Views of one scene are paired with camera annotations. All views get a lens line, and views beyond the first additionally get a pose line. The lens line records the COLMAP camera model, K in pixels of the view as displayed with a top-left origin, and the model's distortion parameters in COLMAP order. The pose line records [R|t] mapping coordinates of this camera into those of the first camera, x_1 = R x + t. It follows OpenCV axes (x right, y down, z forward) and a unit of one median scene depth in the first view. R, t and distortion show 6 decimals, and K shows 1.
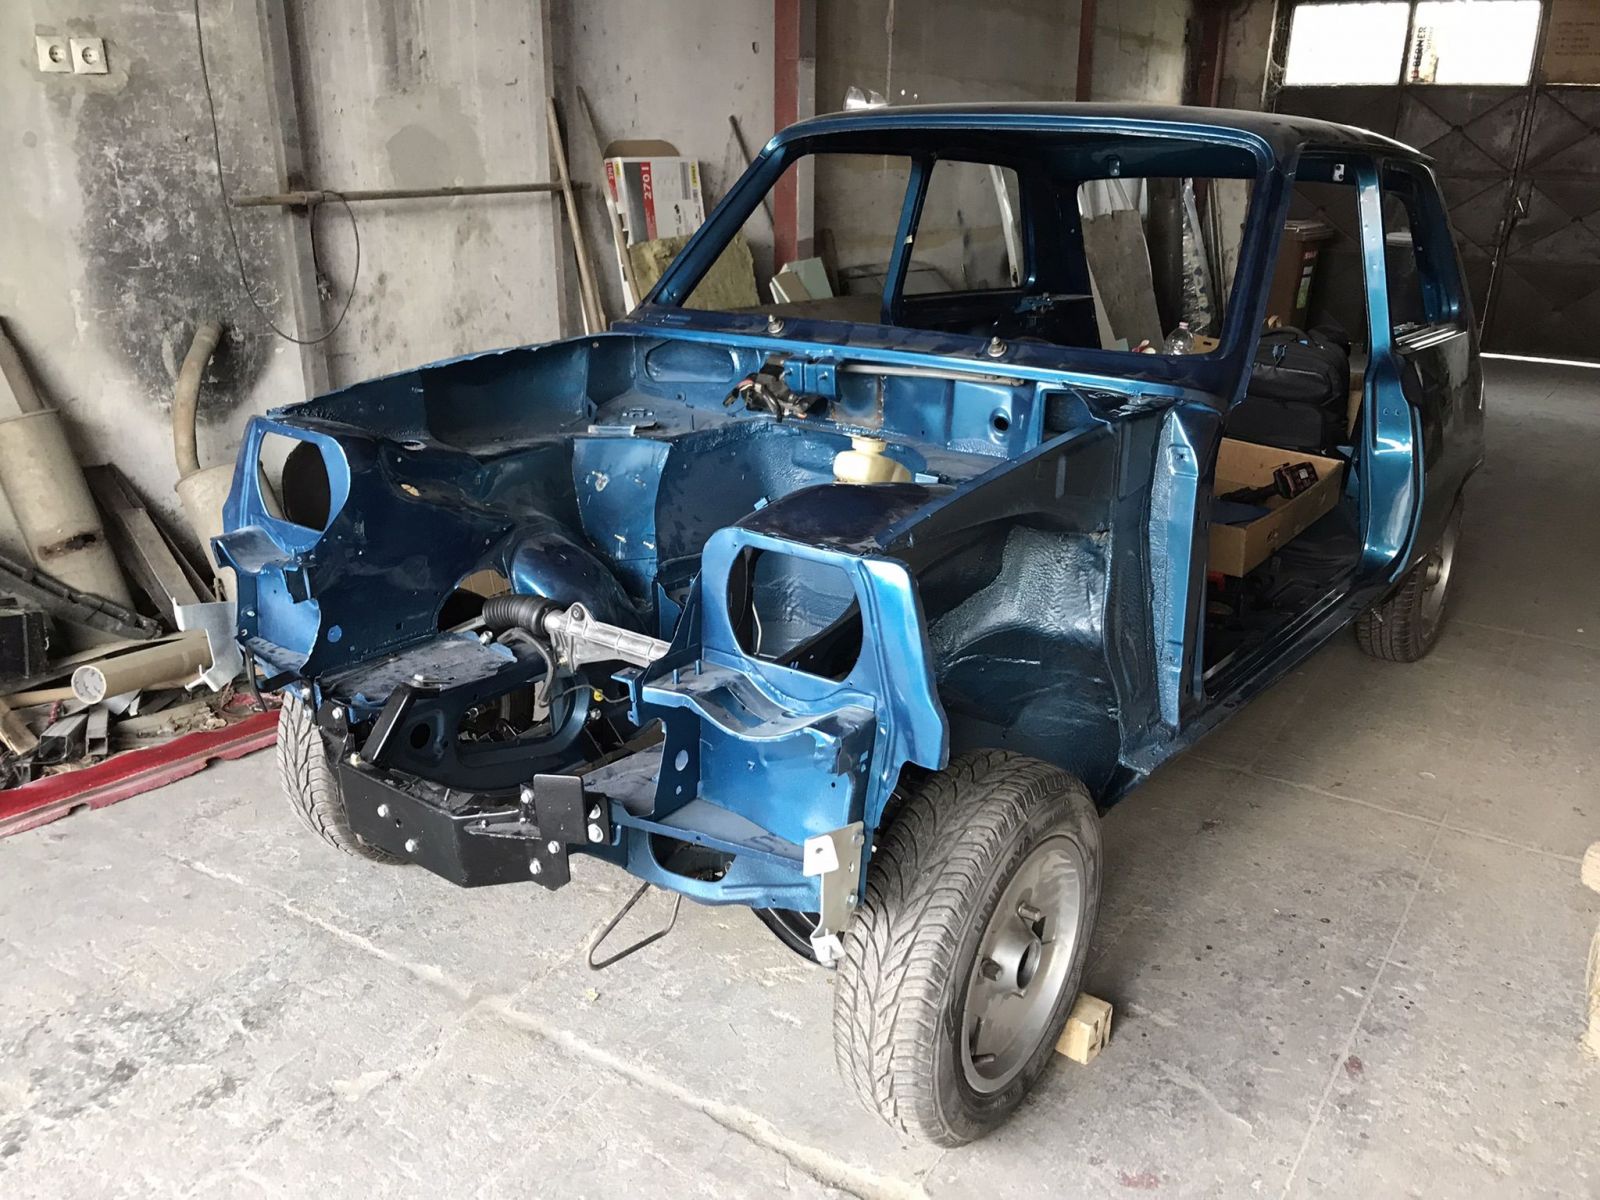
lens RADIAL K [[1357.9, 0, 801.8], [0, 1357.9, 593.6], [0, 0, 1]] dist [0.018278, -0.010460]
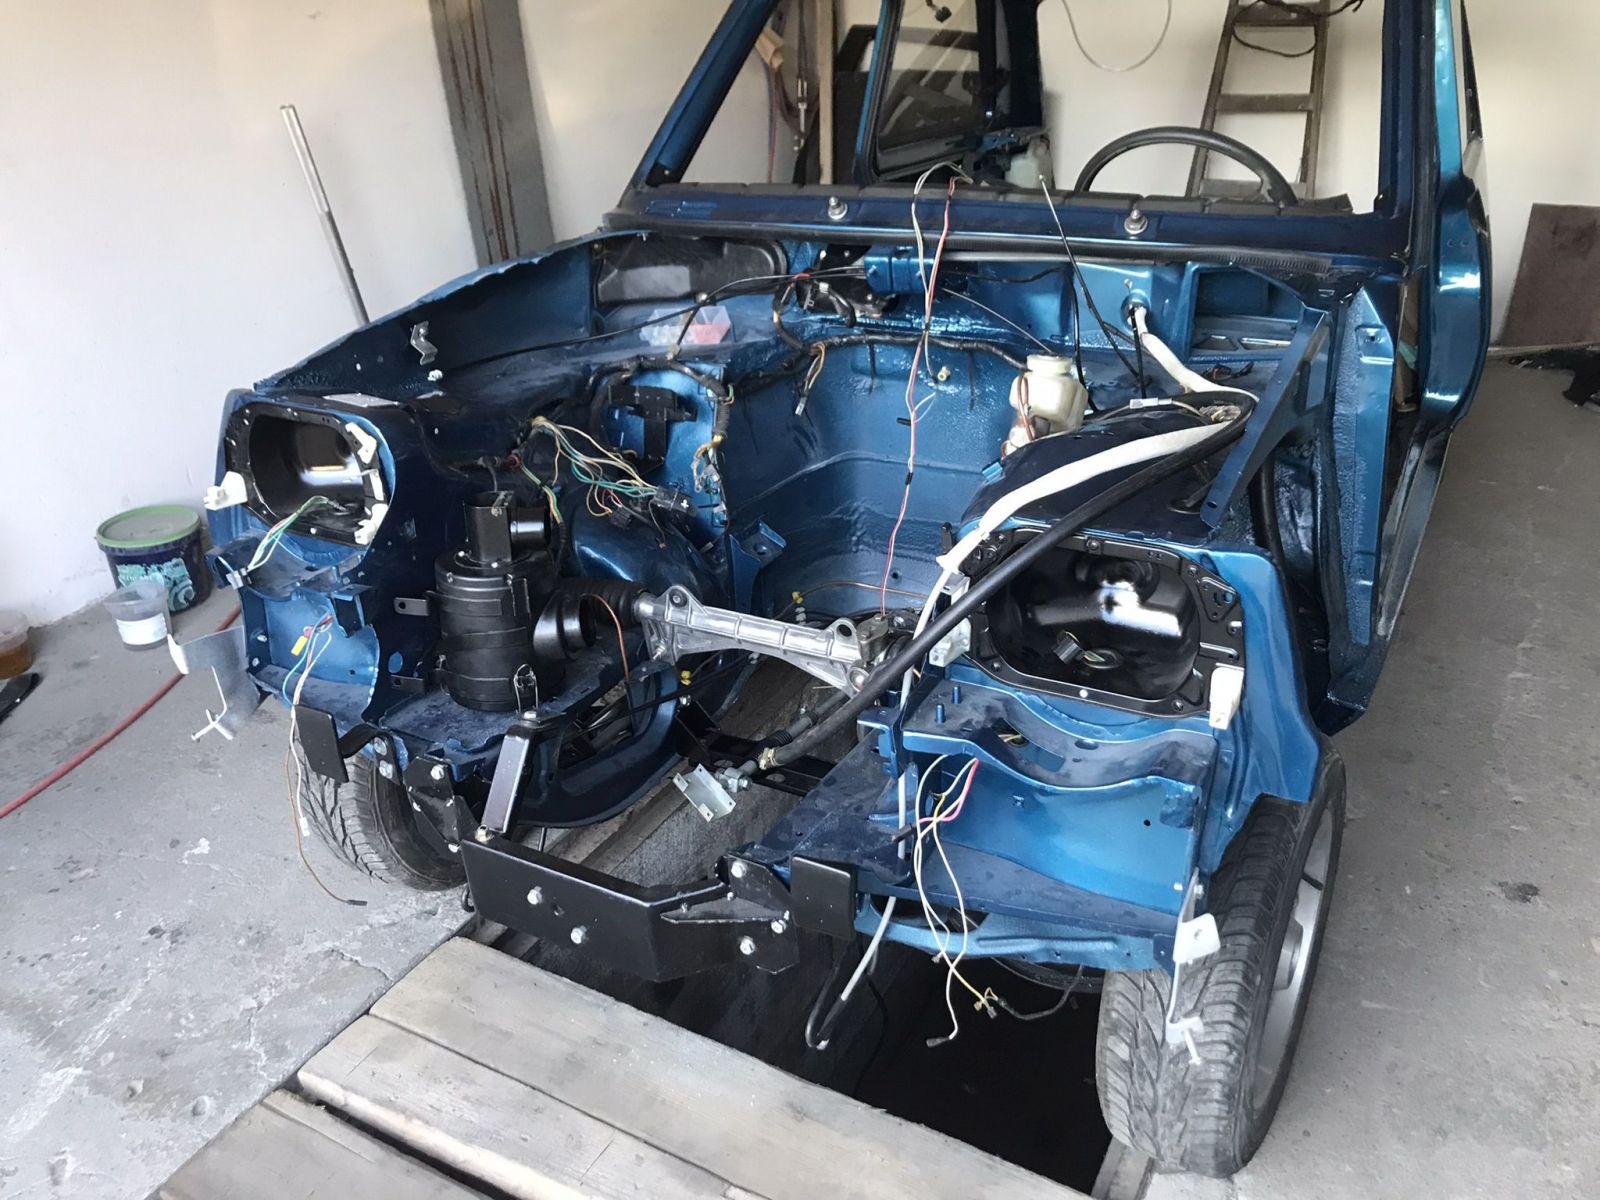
lens RADIAL K [[1357.9, 0, 798.3], [0, 1357.9, 609.7], [0, 0, 1]] dist [0.018278, -0.010460]
pose [[0.987047, -0.113555, 0.113328, -0.188275], [0.097697, 0.985765, 0.136831, -0.083556], [-0.127252, -0.123987, 0.984091, 0.180246]]
